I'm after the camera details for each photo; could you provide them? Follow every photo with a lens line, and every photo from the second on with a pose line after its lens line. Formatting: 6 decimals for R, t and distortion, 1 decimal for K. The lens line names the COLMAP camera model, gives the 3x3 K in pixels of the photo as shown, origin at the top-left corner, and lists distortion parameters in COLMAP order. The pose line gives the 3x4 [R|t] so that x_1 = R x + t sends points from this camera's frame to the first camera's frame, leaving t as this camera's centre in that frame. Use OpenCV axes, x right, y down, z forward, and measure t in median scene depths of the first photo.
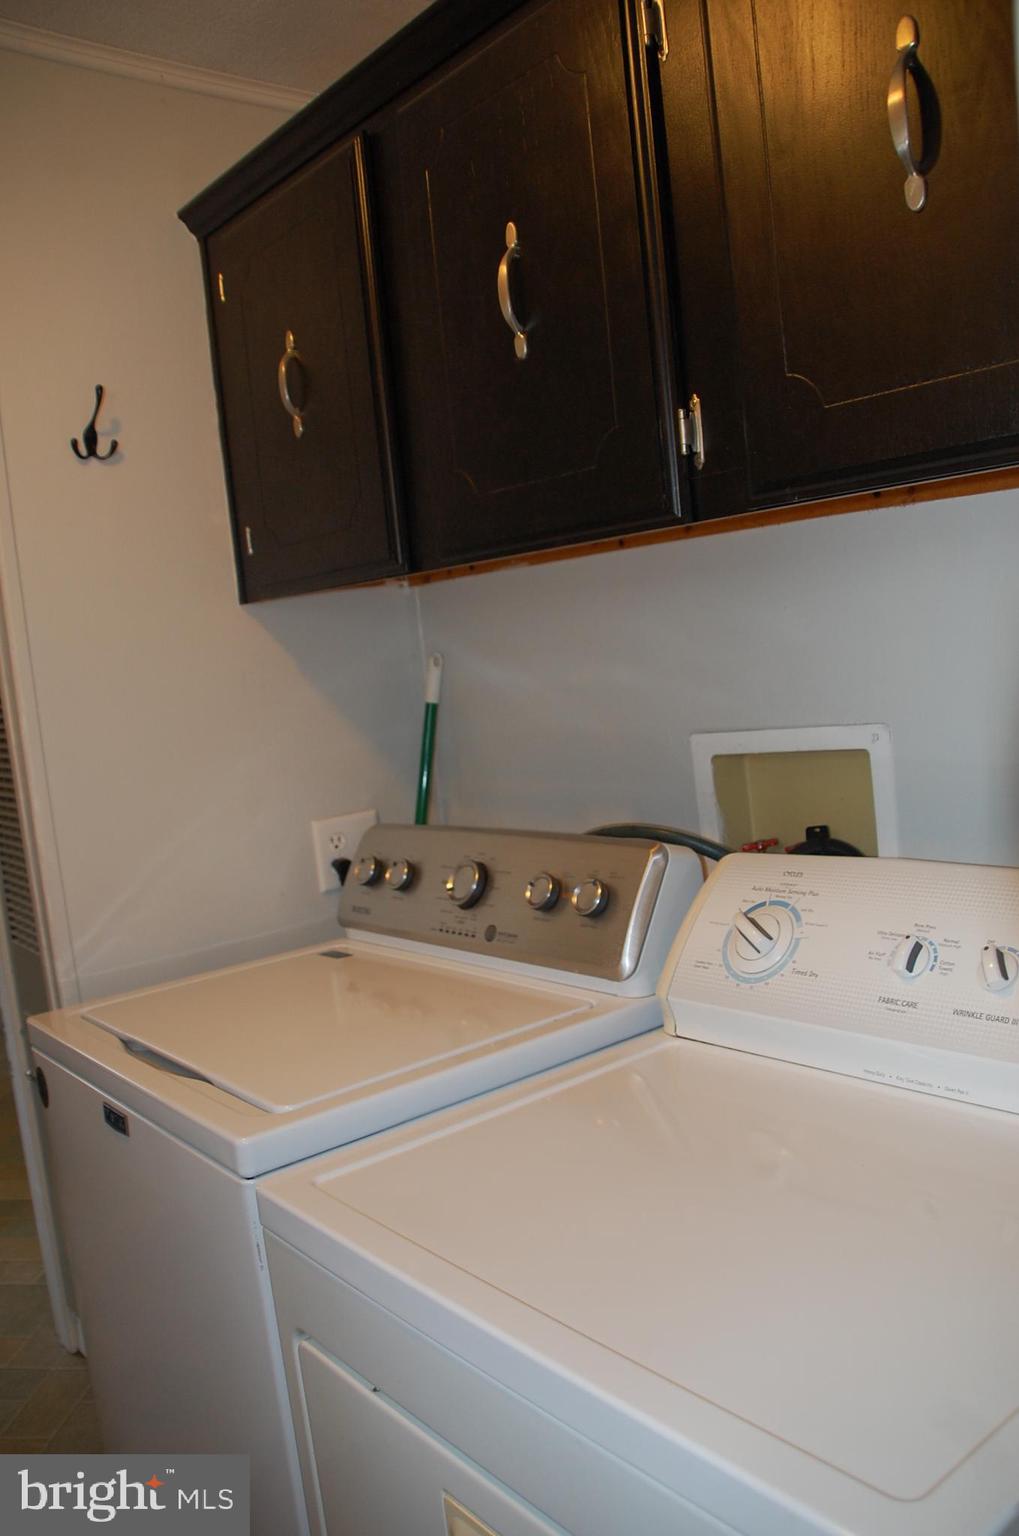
lens RADIAL K [[1223.8, 0, 509.5], [0, 1223.8, 768.0], [0, 0, 1]] dist [-0.152904, 0.095837]
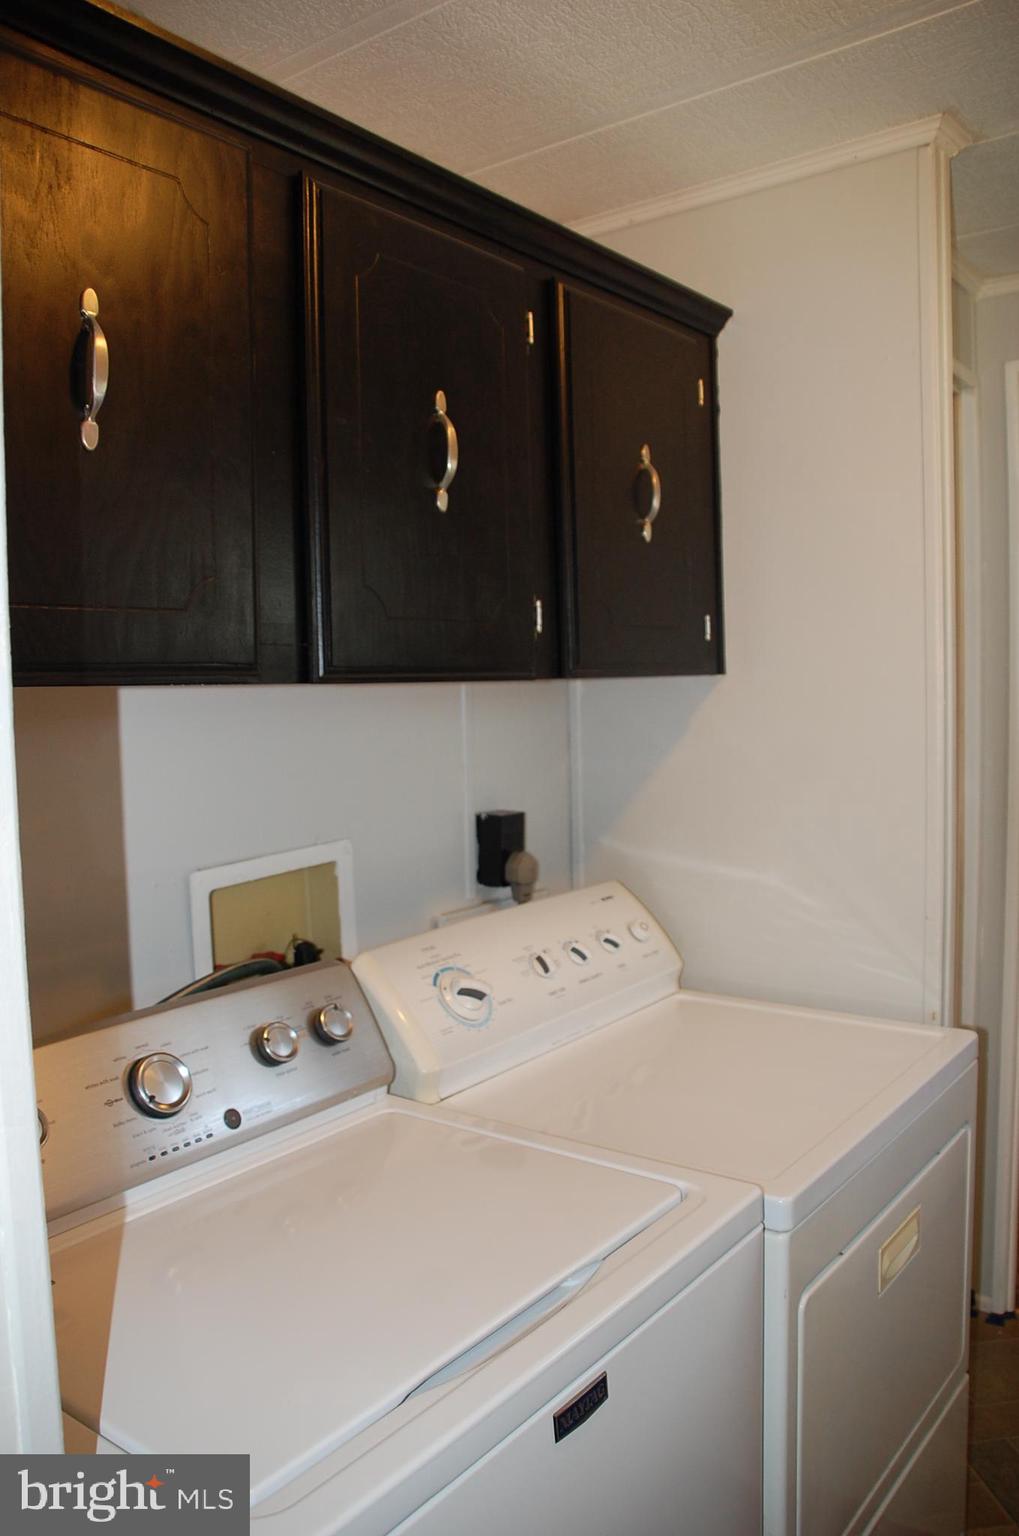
lens RADIAL K [[1223.8, 0, 509.5], [0, 1223.8, 768.0], [0, 0, 1]] dist [-0.152904, 0.095837]
pose [[-0.246151, 0.042470, 0.968301, -0.980876], [0.146380, 0.989209, -0.006176, -0.076781], [-0.958114, 0.140219, -0.249711, 1.131090]]
